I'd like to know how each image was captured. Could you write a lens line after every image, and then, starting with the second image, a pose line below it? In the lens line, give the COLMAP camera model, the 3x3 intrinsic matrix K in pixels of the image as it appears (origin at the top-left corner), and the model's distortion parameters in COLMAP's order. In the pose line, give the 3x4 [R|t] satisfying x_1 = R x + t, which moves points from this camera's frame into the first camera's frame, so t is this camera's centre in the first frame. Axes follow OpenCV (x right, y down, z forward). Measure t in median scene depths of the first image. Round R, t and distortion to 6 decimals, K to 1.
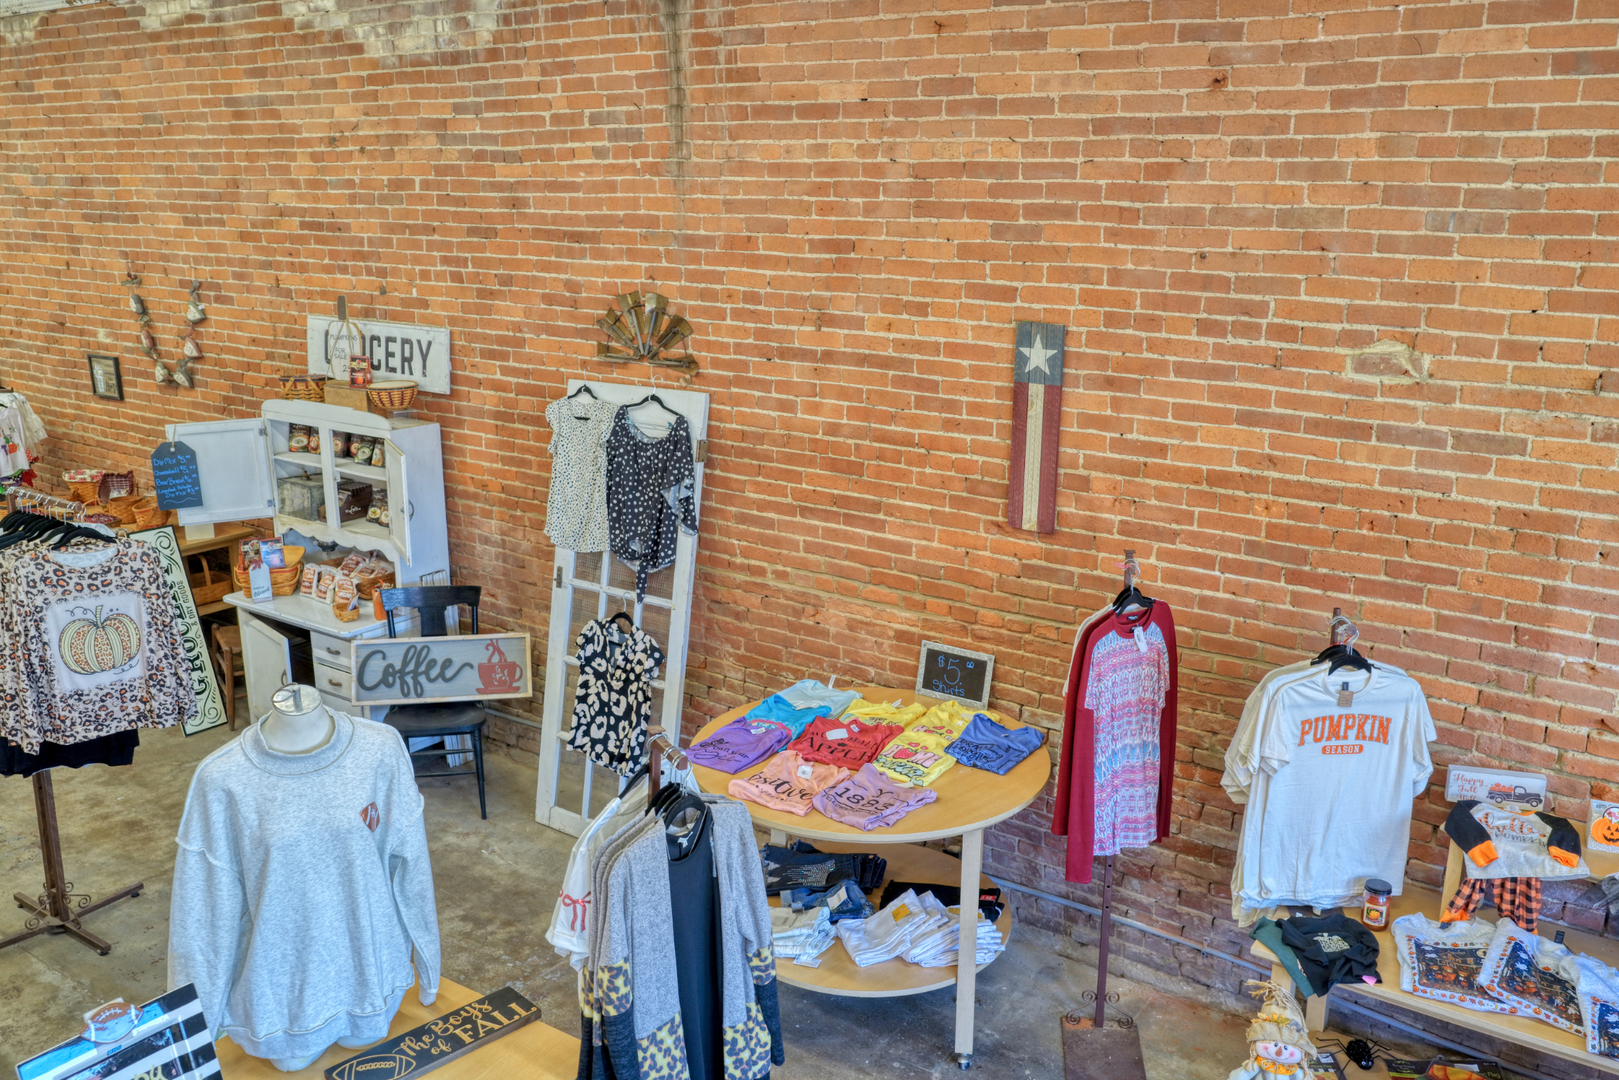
lens RADIAL K [[1352.1, 0, 817.8], [0, 1352.1, 551.1], [0, 0, 1]] dist [-0.015864, 0.034062]
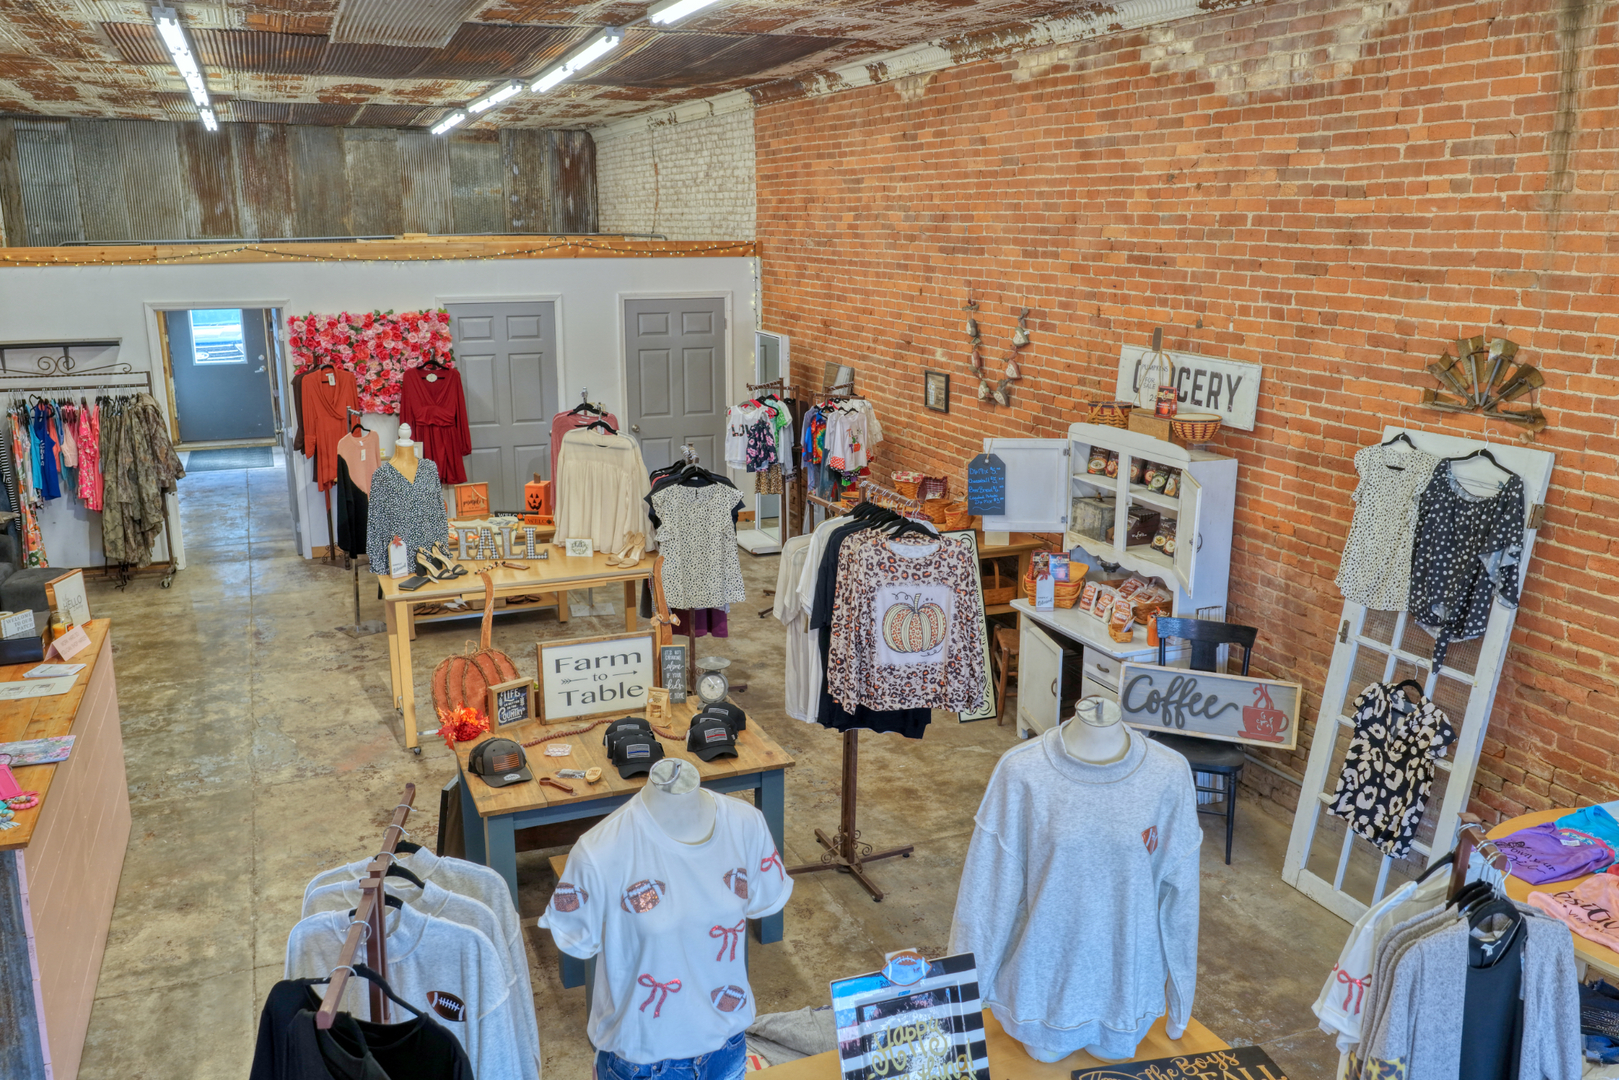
lens RADIAL K [[1352.1, 0, 817.5], [0, 1352.1, 551.1], [0, 0, 1]] dist [-0.015864, 0.034062]
pose [[0.847340, 0.124967, -0.516138, -0.029269], [-0.138022, 0.990341, 0.013193, 0.002354], [0.512802, 0.060060, 0.856404, -0.005170]]
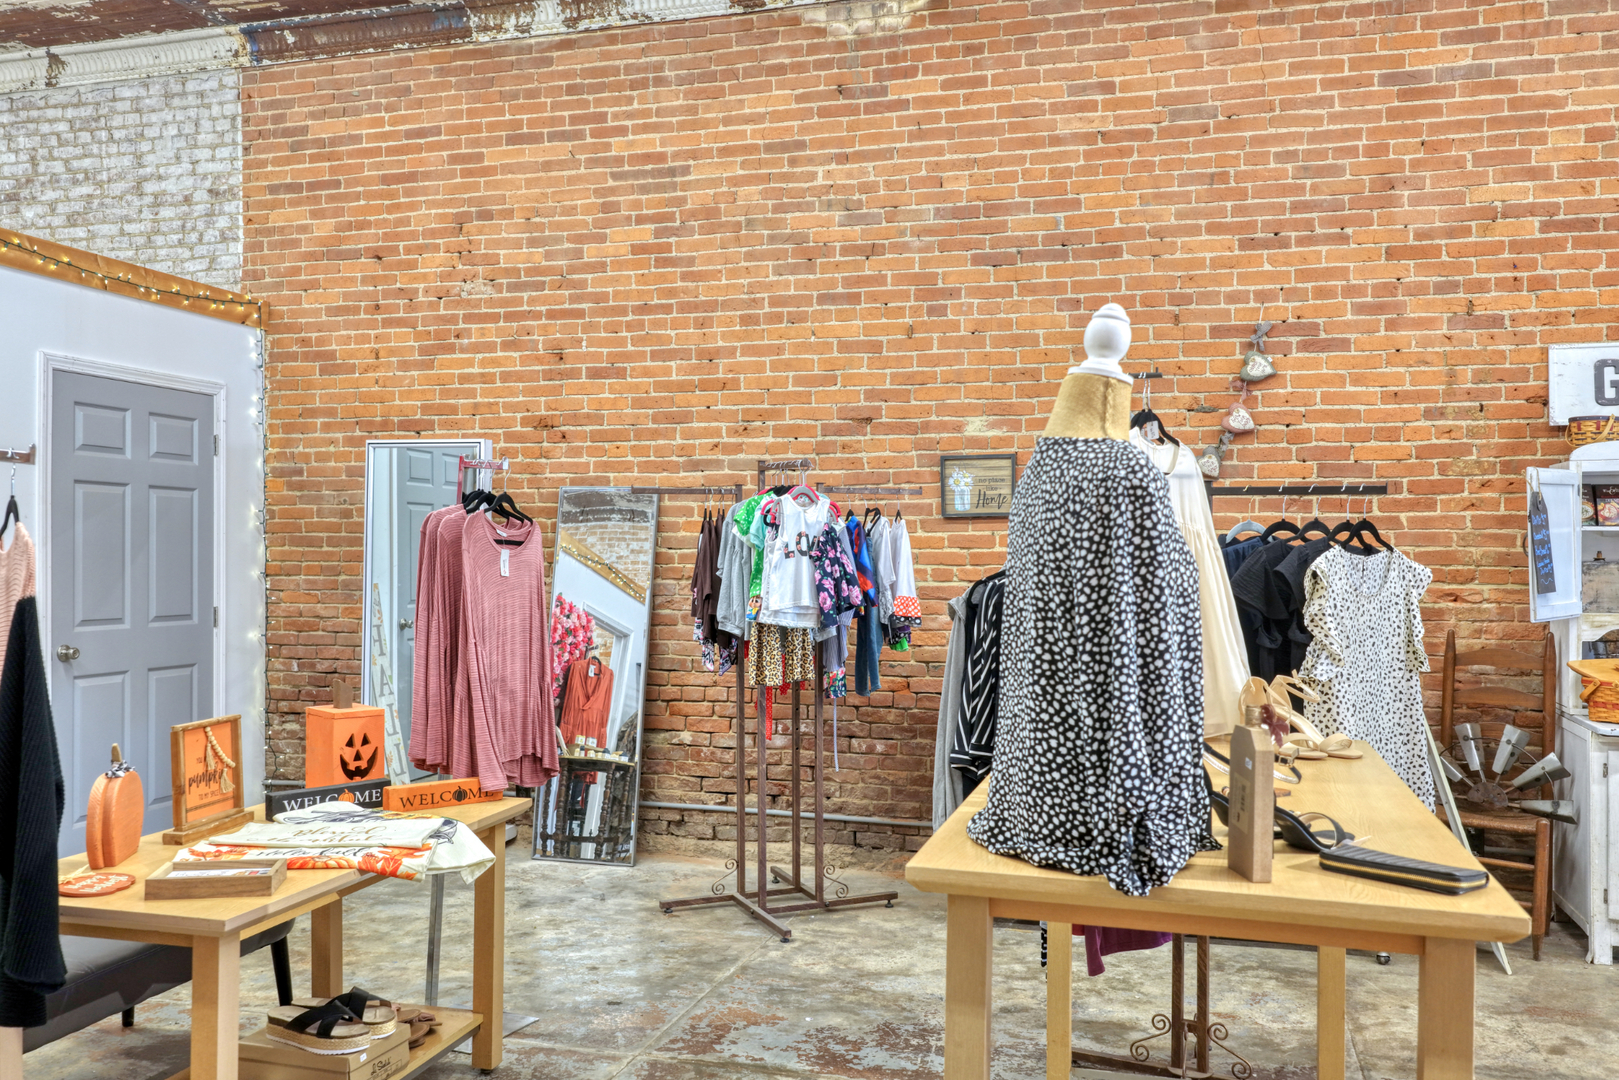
lens RADIAL K [[1352.1, 0, 820.4], [0, 1352.1, 554.9], [0, 0, 1]] dist [-0.015864, 0.034062]
pose [[0.941097, -0.004061, 0.338112, -1.507961], [0.092093, 0.965206, -0.244737, 0.116318], [-0.325354, 0.261459, 0.908726, 0.749880]]
